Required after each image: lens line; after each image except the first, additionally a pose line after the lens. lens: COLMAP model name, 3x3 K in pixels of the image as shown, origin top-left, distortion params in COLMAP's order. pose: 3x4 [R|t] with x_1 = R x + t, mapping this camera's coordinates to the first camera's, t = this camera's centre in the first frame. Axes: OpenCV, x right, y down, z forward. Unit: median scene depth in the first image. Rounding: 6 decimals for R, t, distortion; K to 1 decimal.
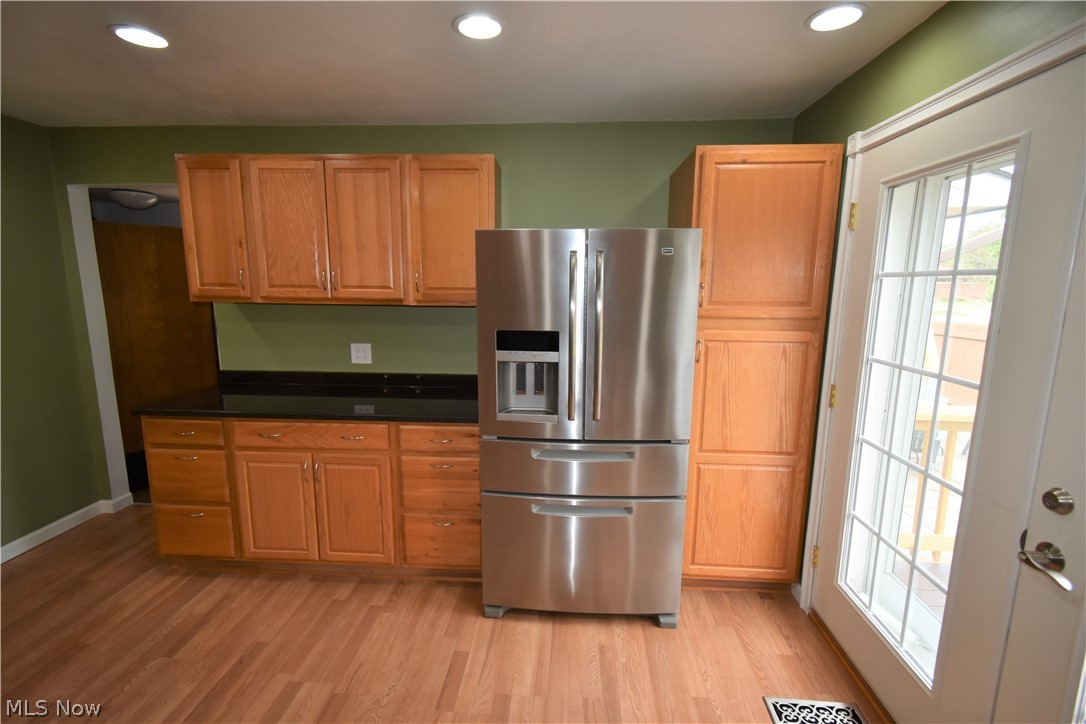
lens RADIAL K [[479.5, 0, 545.1], [0, 479.5, 360.8], [0, 0, 1]] dist [0.010481, -0.005174]
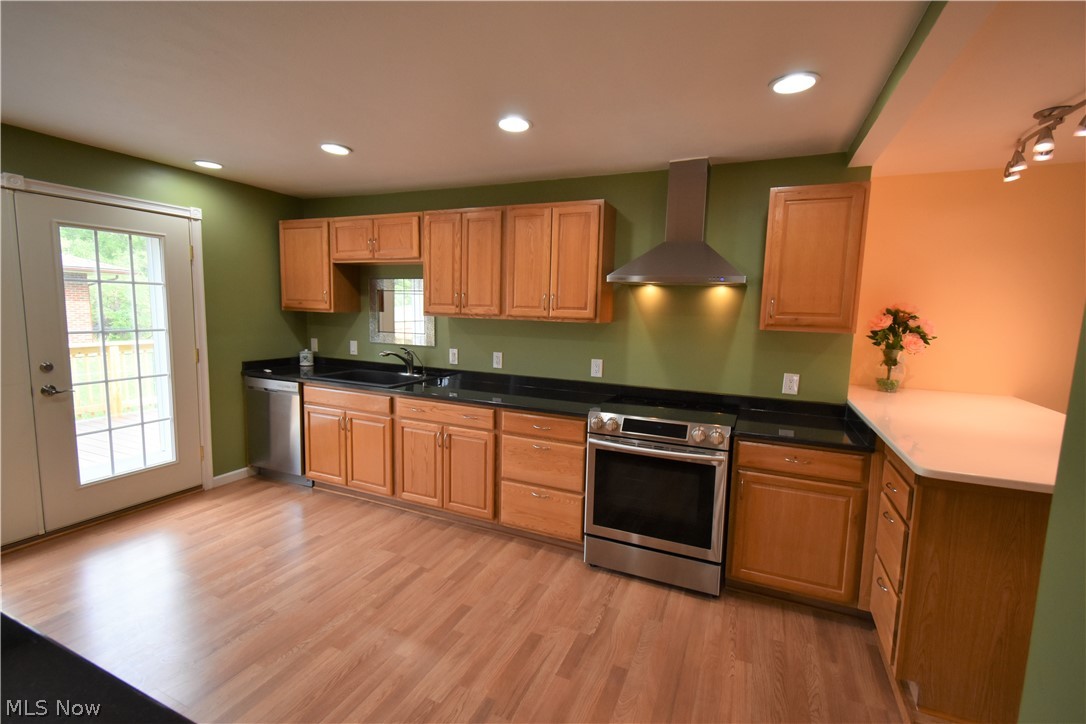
lens RADIAL K [[479.5, 0, 545.1], [0, 479.5, 360.8], [0, 0, 1]] dist [0.010481, -0.005174]
pose [[-0.938058, -0.072968, 0.338707, -1.047413], [0.021630, 0.963333, 0.267436, -0.169341], [-0.345802, 0.258197, -0.902084, 1.088333]]
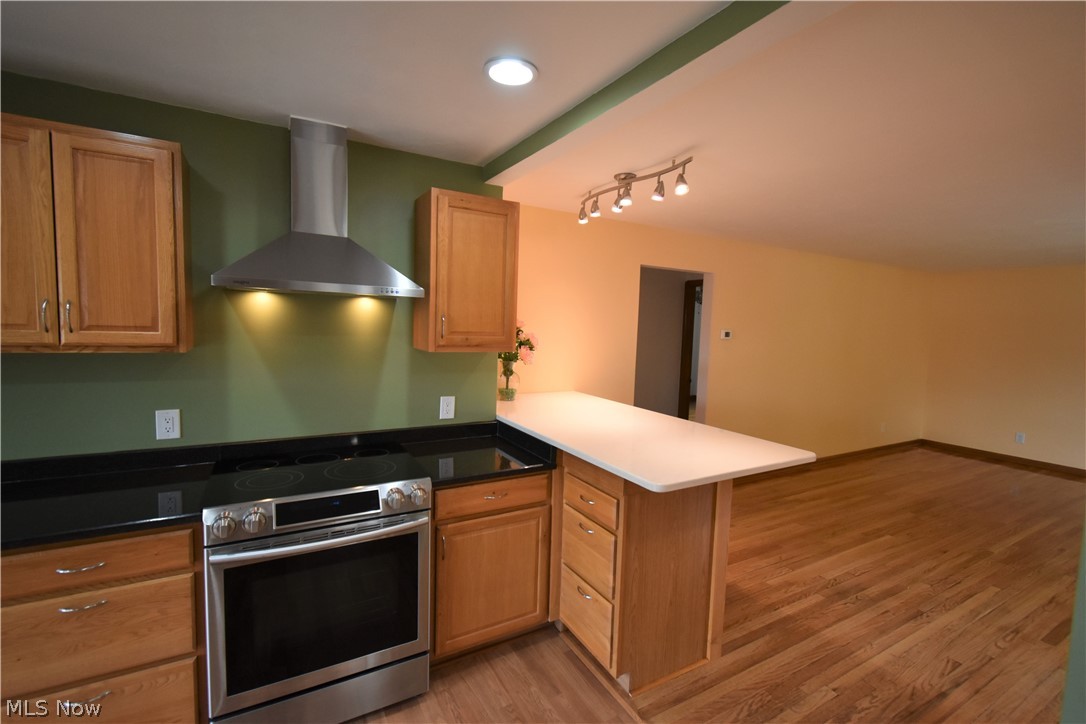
lens RADIAL K [[484.2, 0, 545.7], [0, 484.2, 361.3], [0, 0, 1]] dist [0.009659, -0.004834]
pose [[-0.829460, 0.007821, -0.558511, -0.792839], [-0.132054, 0.968811, 0.209683, -0.144406], [0.542731, 0.247677, -0.802558, 0.797349]]
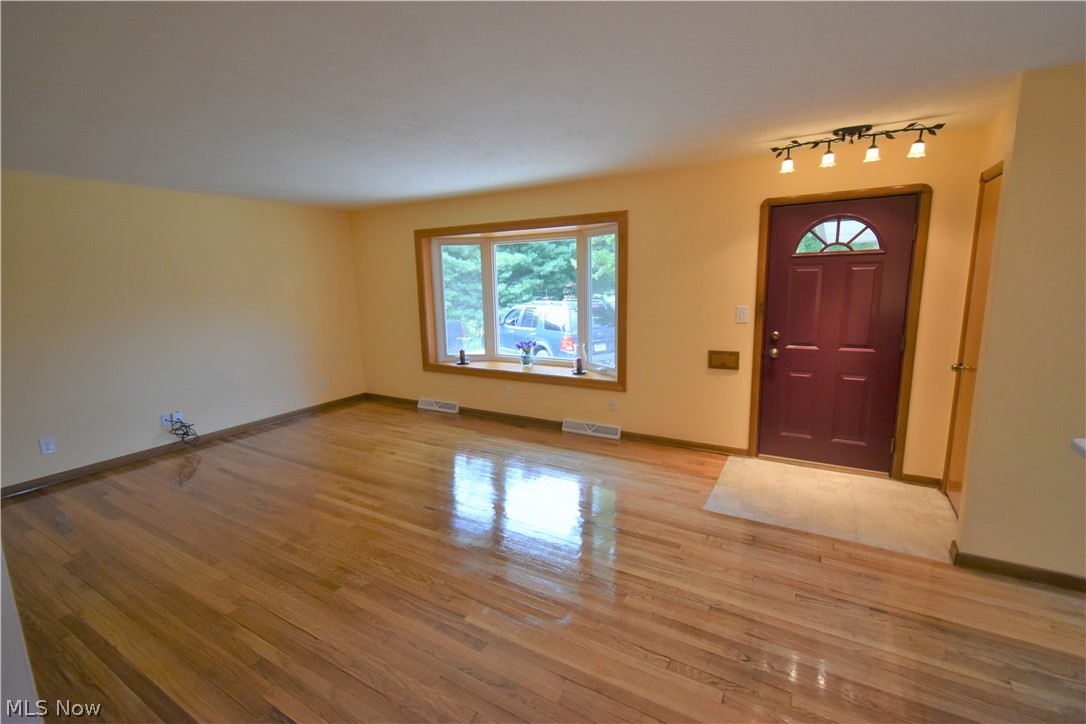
lens RADIAL K [[479.5, 0, 545.1], [0, 479.5, 360.8], [0, 0, 1]] dist [0.010481, -0.005174]
pose [[0.894007, 0.046834, -0.445599, -2.035094], [-0.042031, 0.998903, 0.020662, 0.056119], [0.446077, 0.000257, 0.894994, -0.461285]]
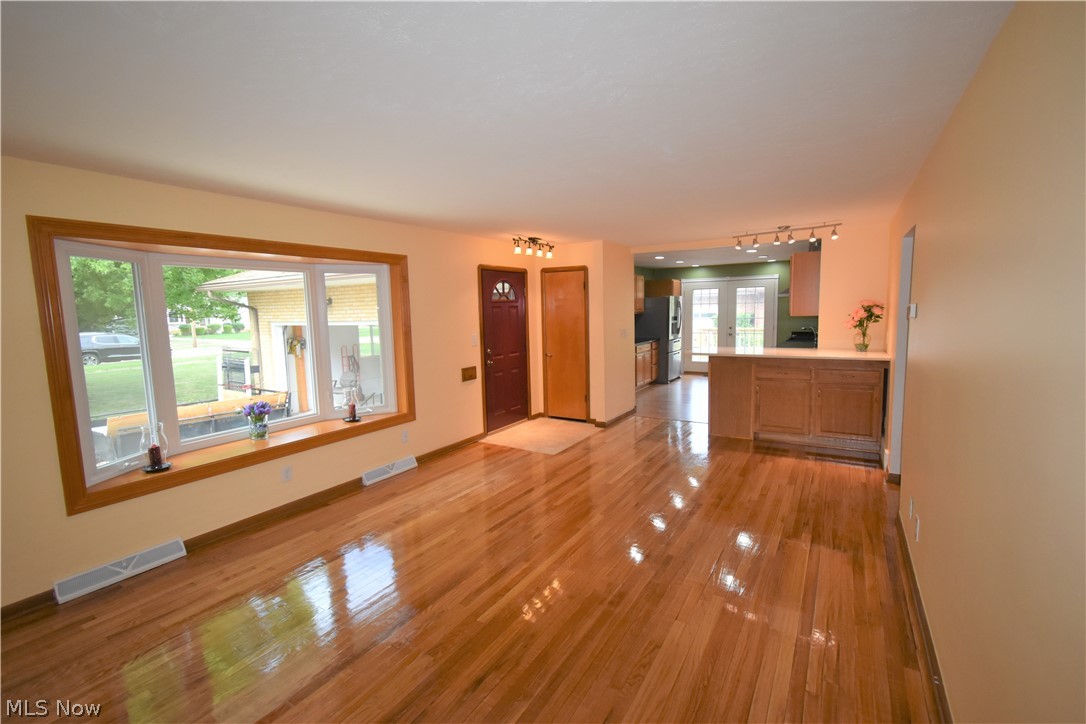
lens RADIAL K [[479.5, 0, 545.1], [0, 479.5, 360.8], [0, 0, 1]] dist [0.010481, -0.005174]
pose [[0.469675, -0.116515, 0.875117, -4.030207], [0.172075, 0.984323, 0.038703, -0.025181], [-0.865908, 0.132408, 0.482361, -0.135289]]
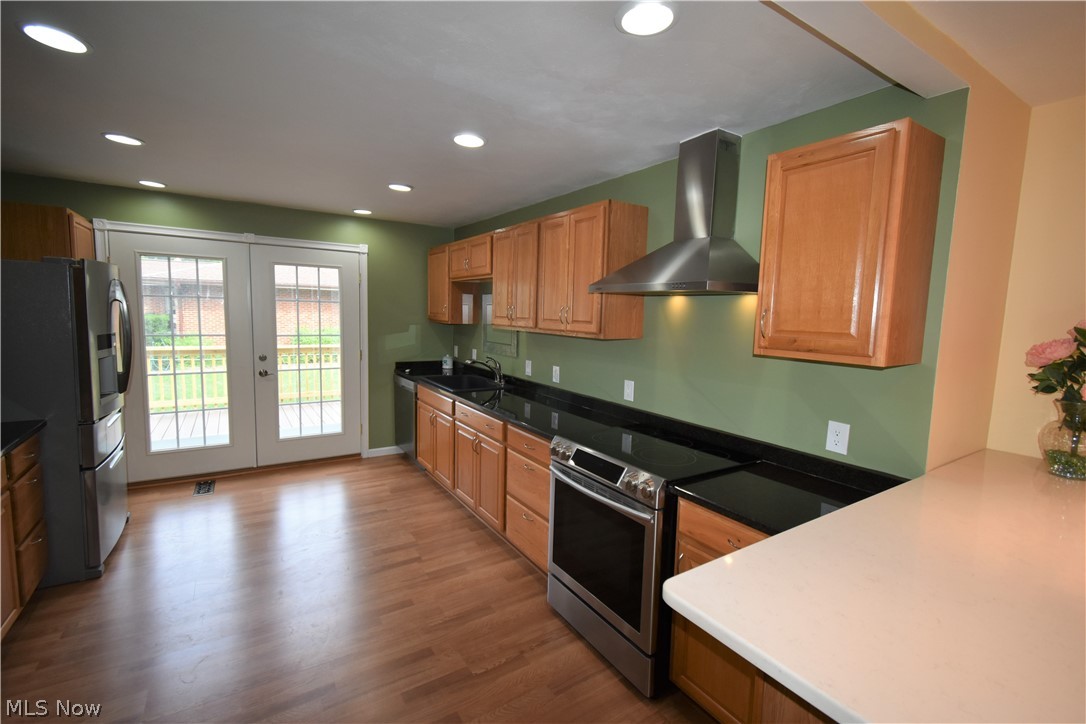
lens RADIAL K [[479.5, 0, 545.1], [0, 479.5, 360.8], [0, 0, 1]] dist [0.010481, -0.005174]
pose [[-0.596237, -0.107970, 0.795515, -1.548423], [0.098777, 0.973519, 0.206163, -0.119289], [-0.796708, 0.201501, -0.569784, 0.638046]]
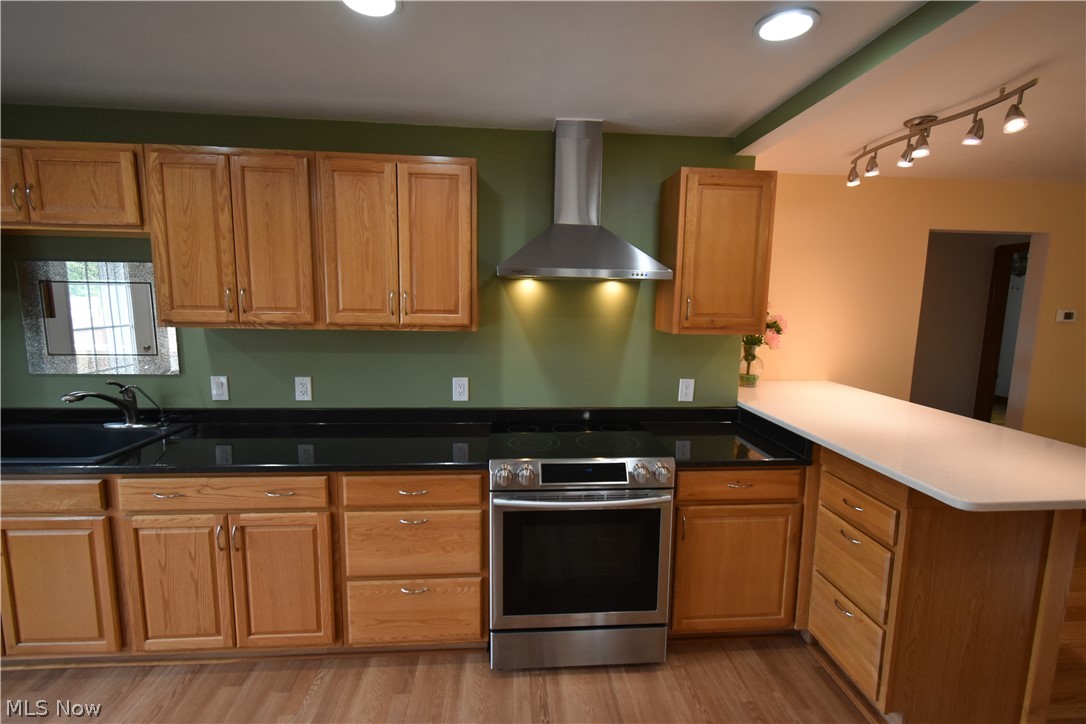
lens RADIAL K [[484.2, 0, 545.7], [0, 484.2, 361.3], [0, 0, 1]] dist [0.009659, -0.004834]
pose [[-0.989051, -0.008121, -0.147350, -0.747108], [-0.050327, 0.957189, 0.285054, -0.140366], [0.138727, 0.289349, -0.947118, 0.791411]]
